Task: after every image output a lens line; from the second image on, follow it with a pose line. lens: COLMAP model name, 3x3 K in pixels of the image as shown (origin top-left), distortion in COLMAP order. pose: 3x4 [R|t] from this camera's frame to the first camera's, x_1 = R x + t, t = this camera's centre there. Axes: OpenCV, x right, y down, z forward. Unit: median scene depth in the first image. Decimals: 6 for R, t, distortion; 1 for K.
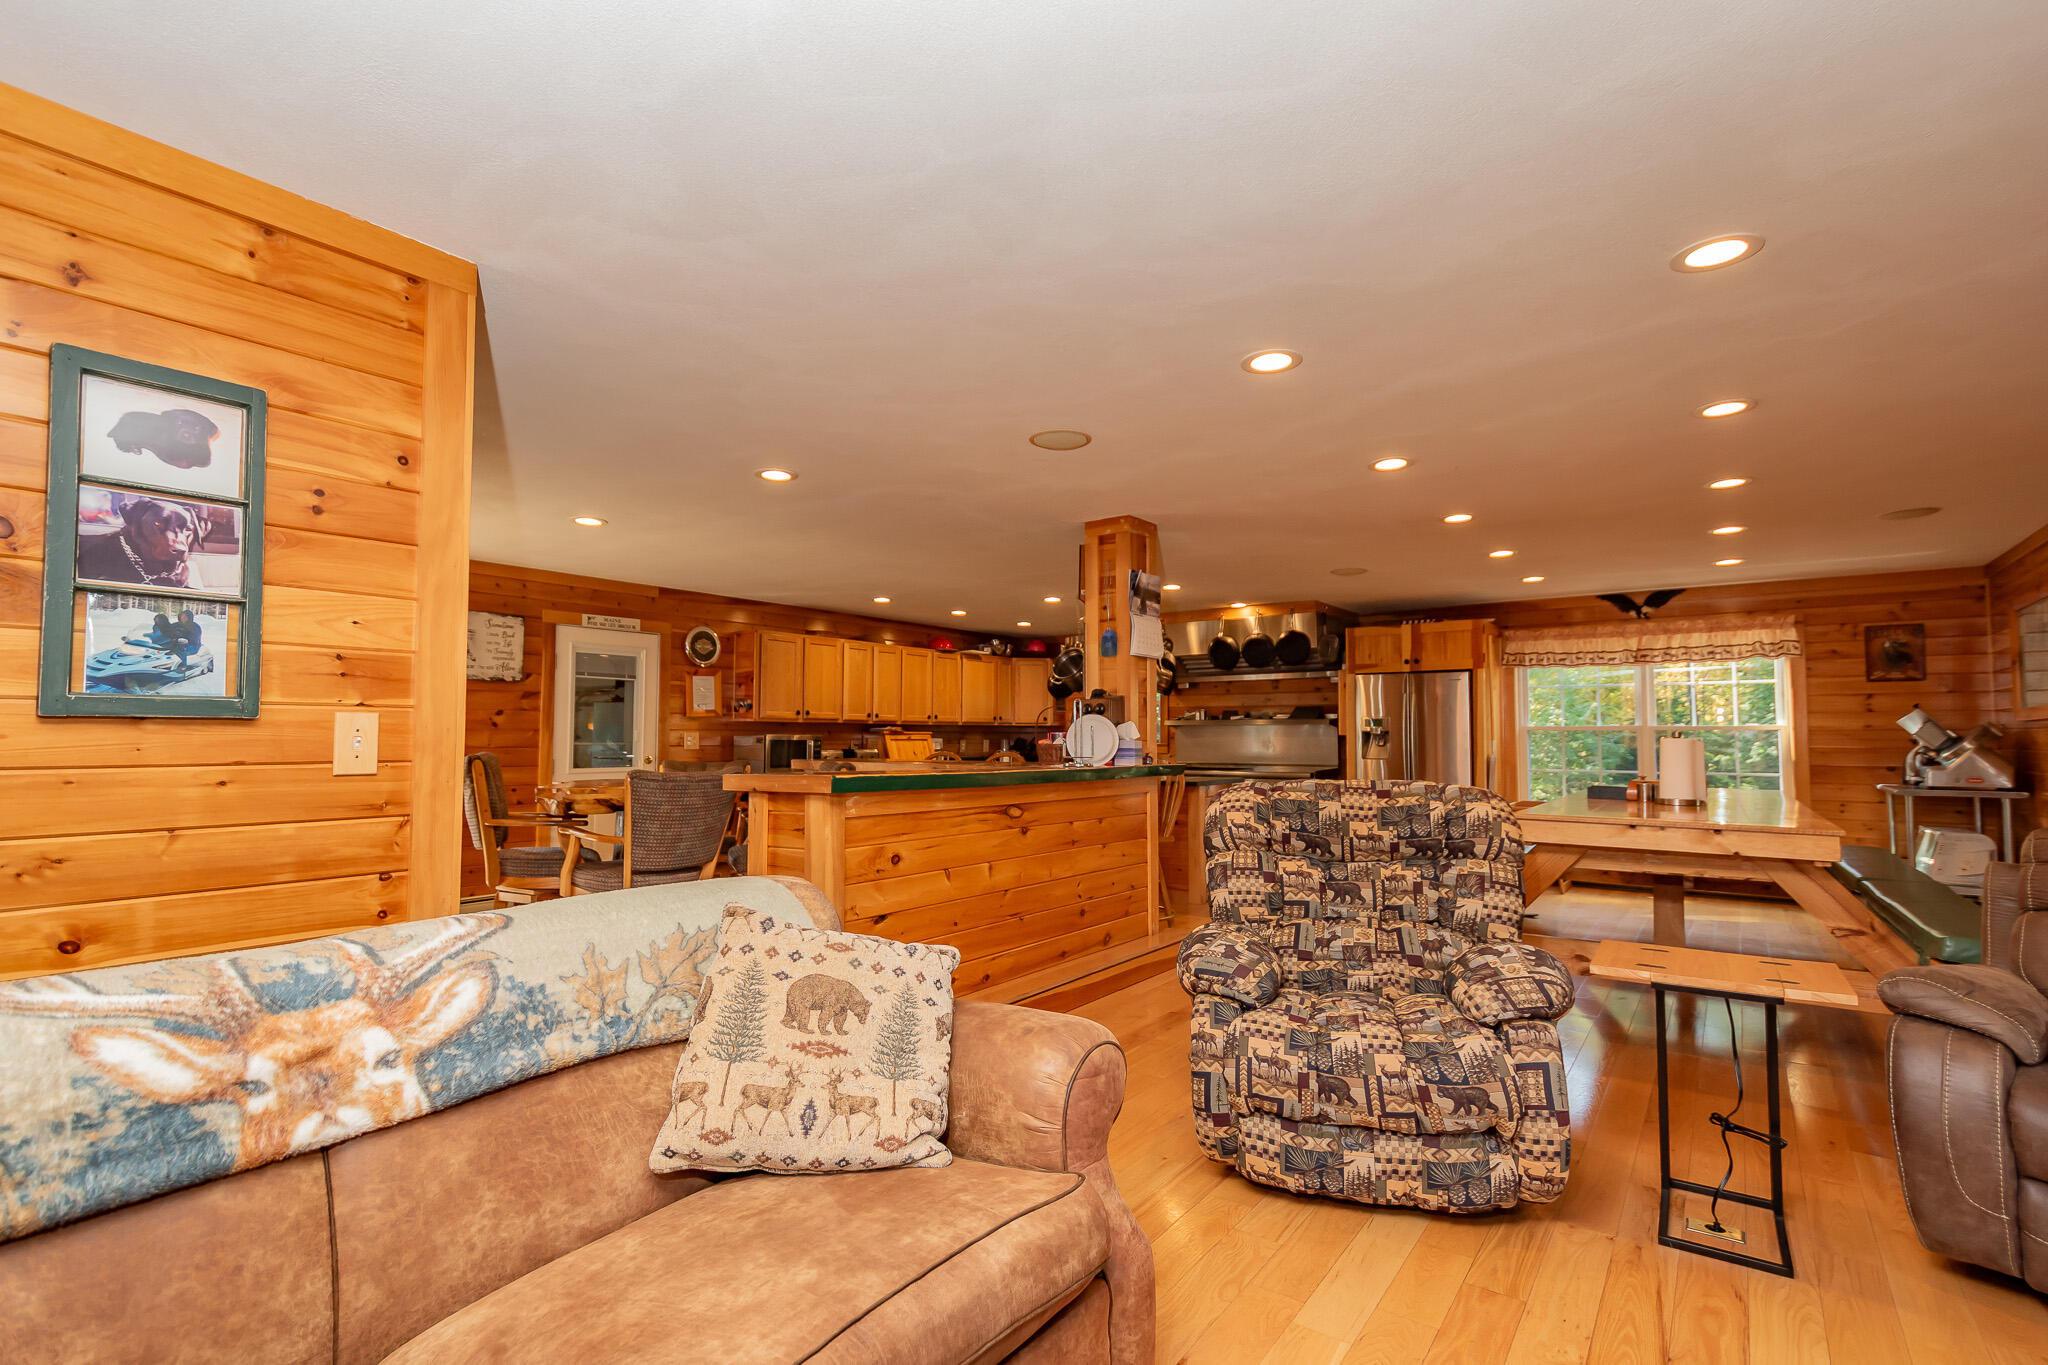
lens RADIAL K [[939.2, 0, 1037.1], [0, 939.2, 684.0], [0, 0, 1]] dist [0.002199, -0.000505]
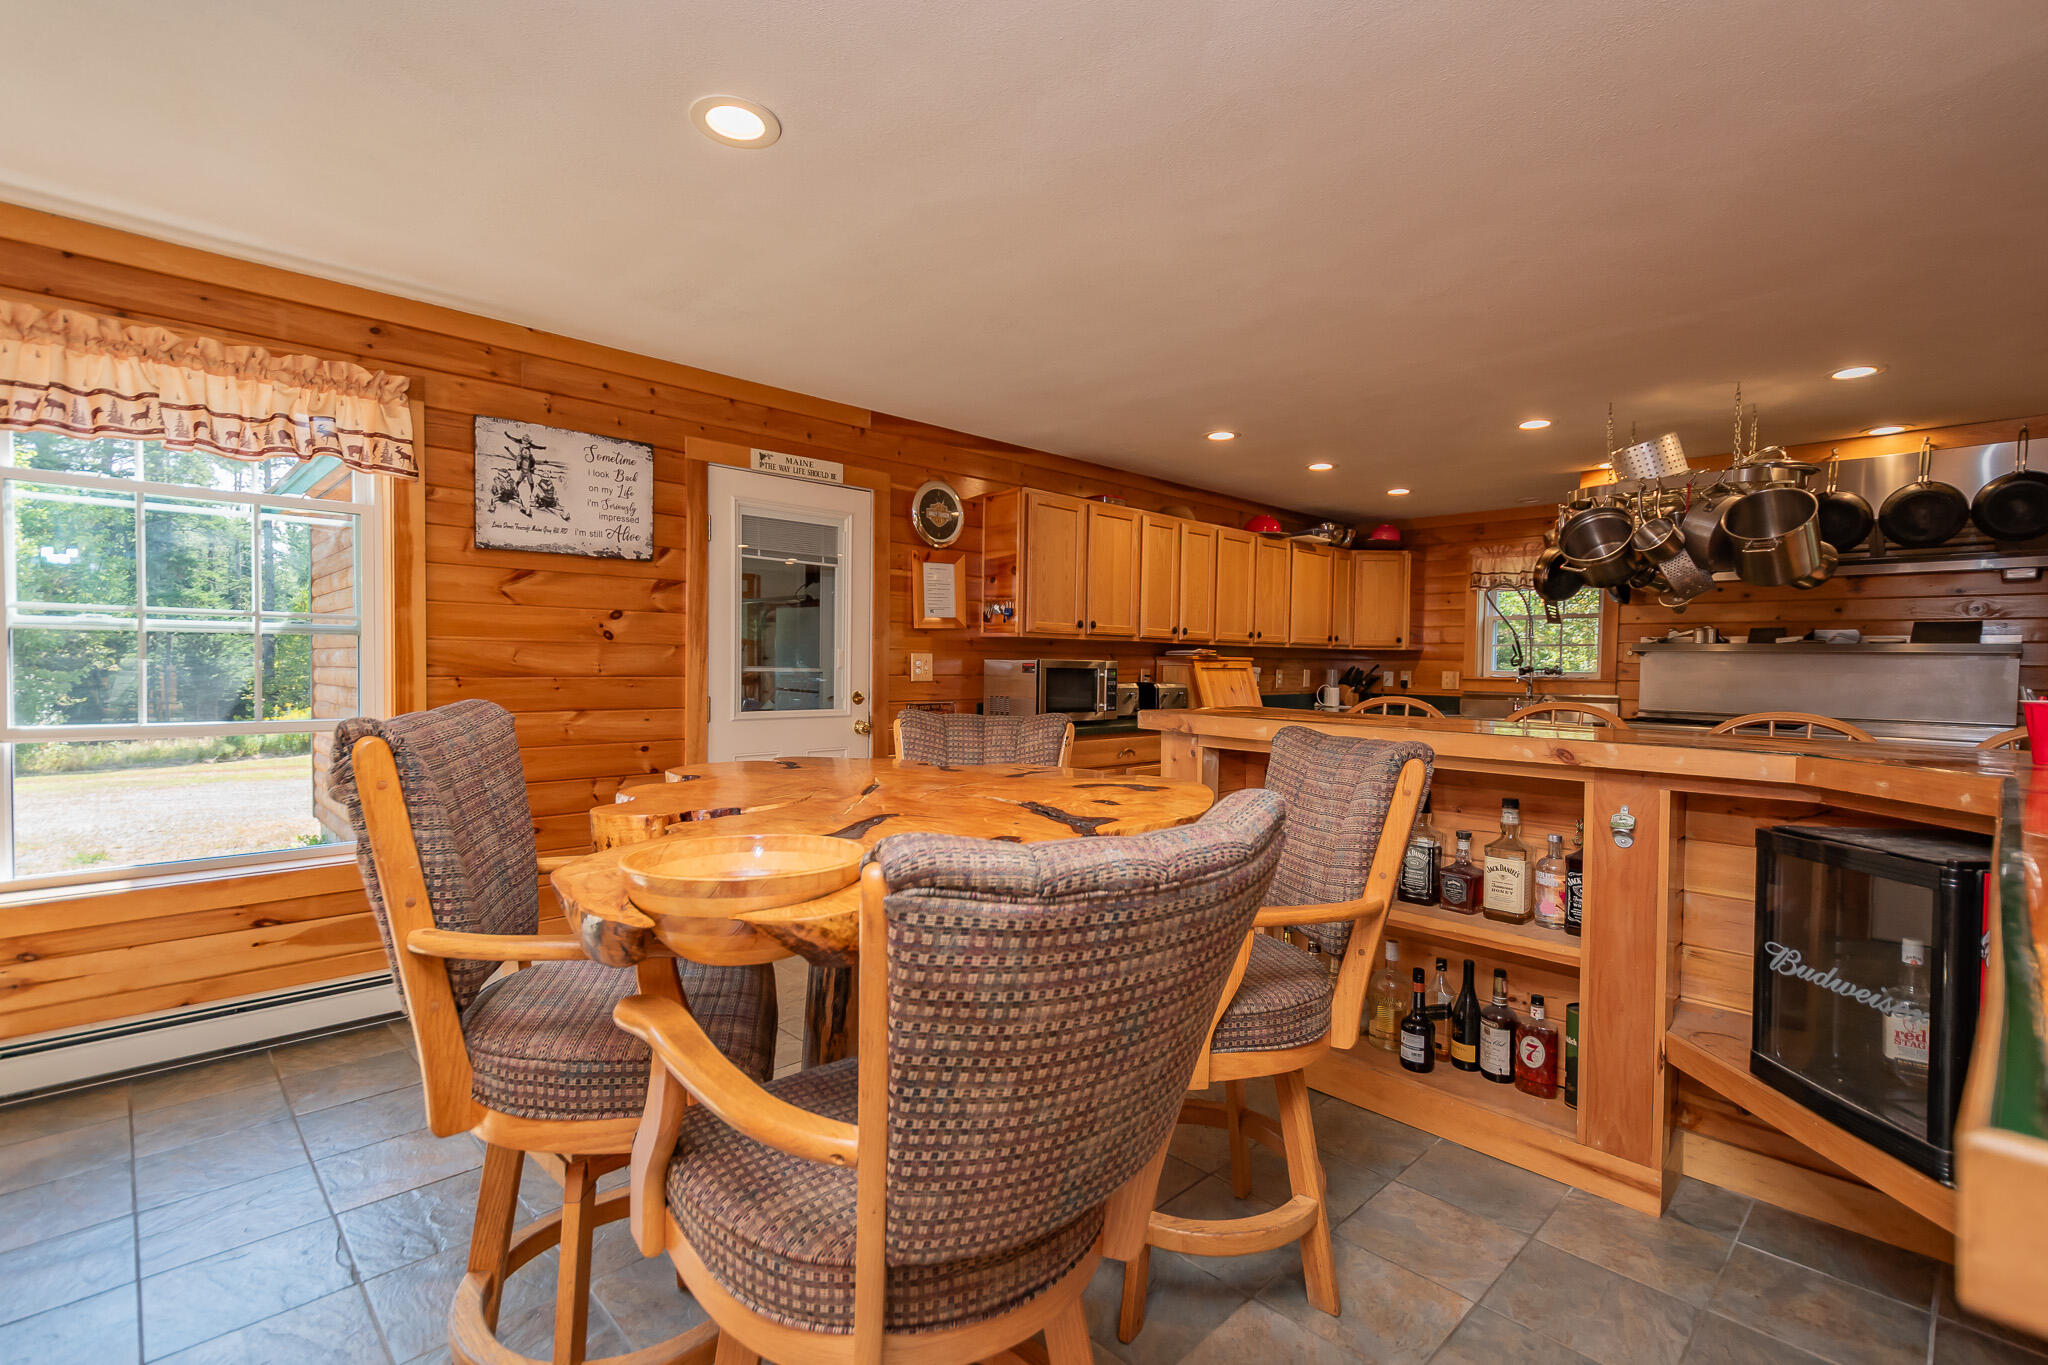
lens RADIAL K [[913.5, 0, 1024.0], [0, 913.5, 682.5], [0, 0, 1]] dist [0.001704, -0.000373]
pose [[0.982064, 0.015369, -0.187921, -0.186649], [-0.000928, 0.997055, 0.076690, 0.024029], [0.188546, -0.075140, 0.979186, 0.417019]]
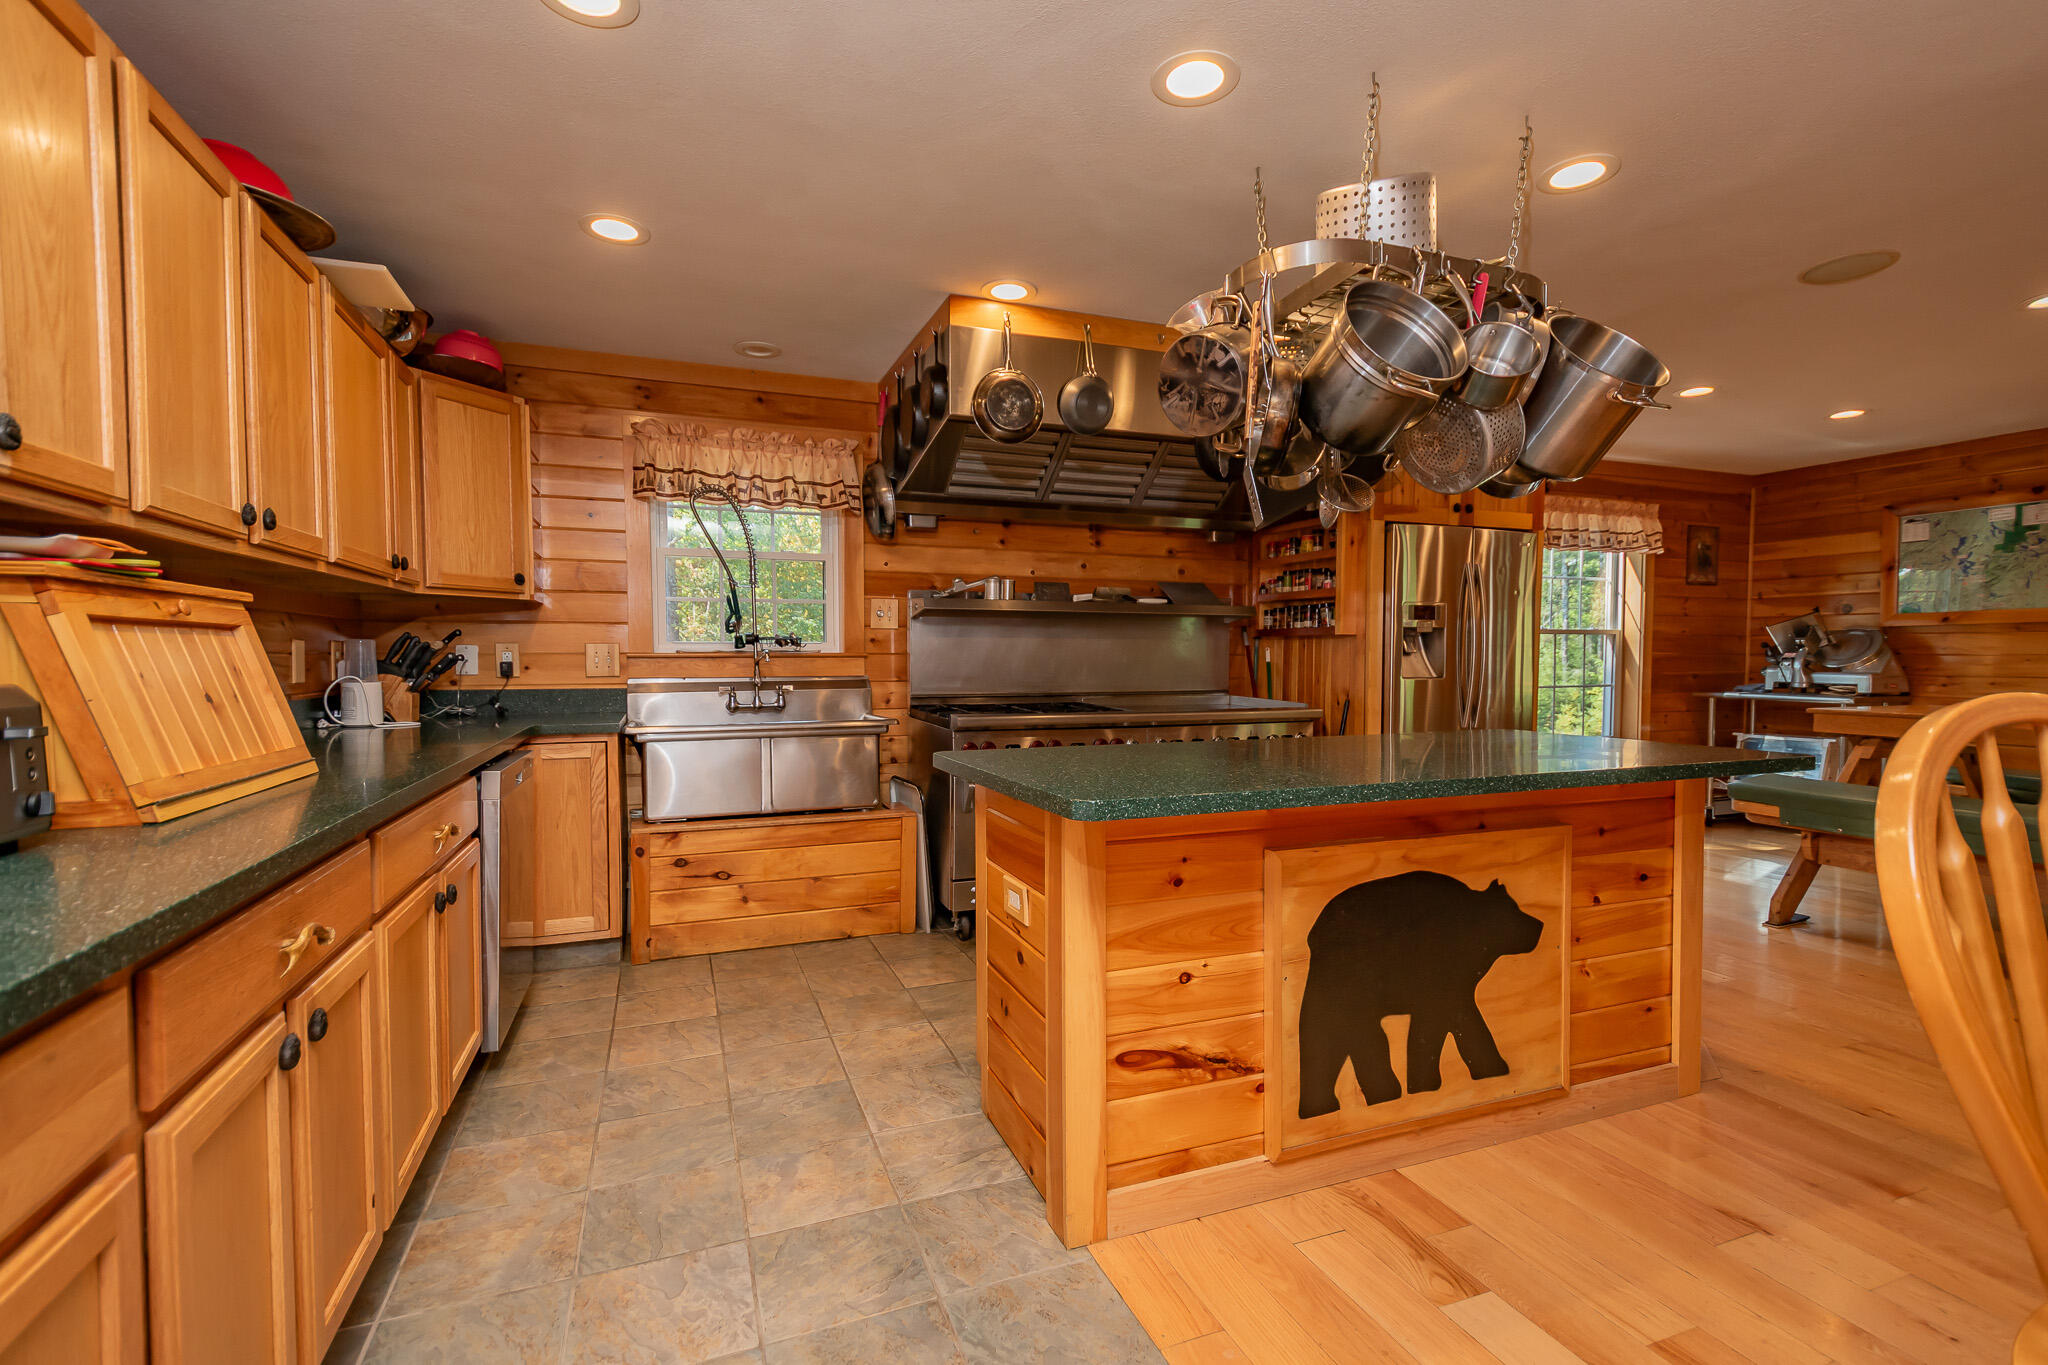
lens RADIAL K [[939.2, 0, 1037.1], [0, 939.2, 684.0], [0, 0, 1]] dist [0.002199, -0.000505]
pose [[0.562078, -0.026863, 0.826648, -0.226436], [-0.046056, 0.996905, 0.063712, 0.058121], [-0.825801, -0.073884, 0.559101, 0.869462]]
